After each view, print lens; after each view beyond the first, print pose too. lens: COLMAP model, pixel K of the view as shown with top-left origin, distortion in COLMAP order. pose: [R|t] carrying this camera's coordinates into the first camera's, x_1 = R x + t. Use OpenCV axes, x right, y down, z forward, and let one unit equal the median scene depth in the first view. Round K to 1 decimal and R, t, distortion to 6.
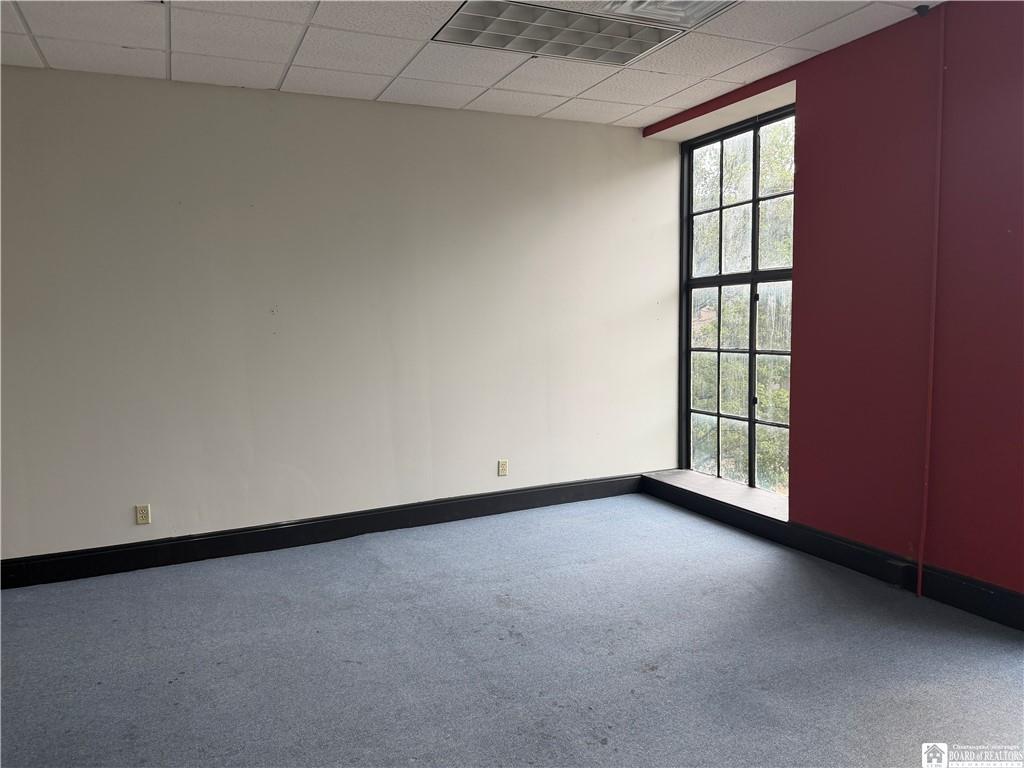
lens RADIAL K [[731.6, 0, 512.0], [0, 731.6, 384.0], [0, 0, 1]] dist [0.006037, 0.002236]
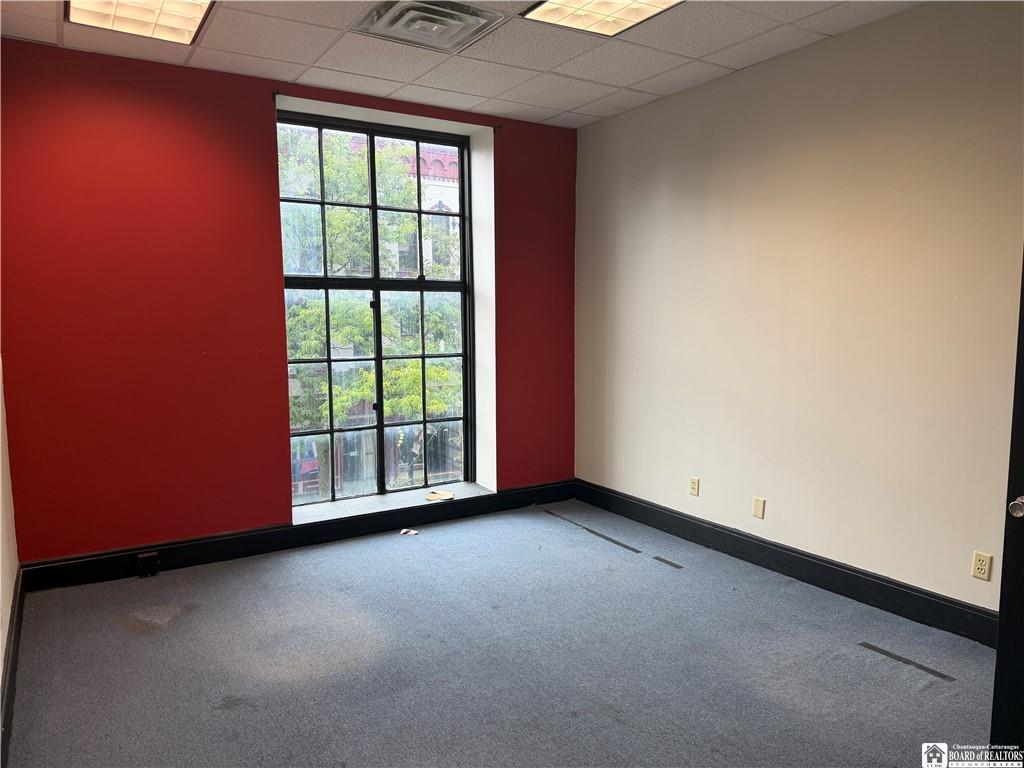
lens RADIAL K [[731.6, 0, 512.0], [0, 731.6, 384.0], [0, 0, 1]] dist [0.006037, 0.002236]
pose [[-0.130151, -0.072569, 0.988835, -0.701391], [0.097199, 0.991580, 0.085564, -0.078398], [-0.986718, 0.107250, -0.122002, 0.965433]]
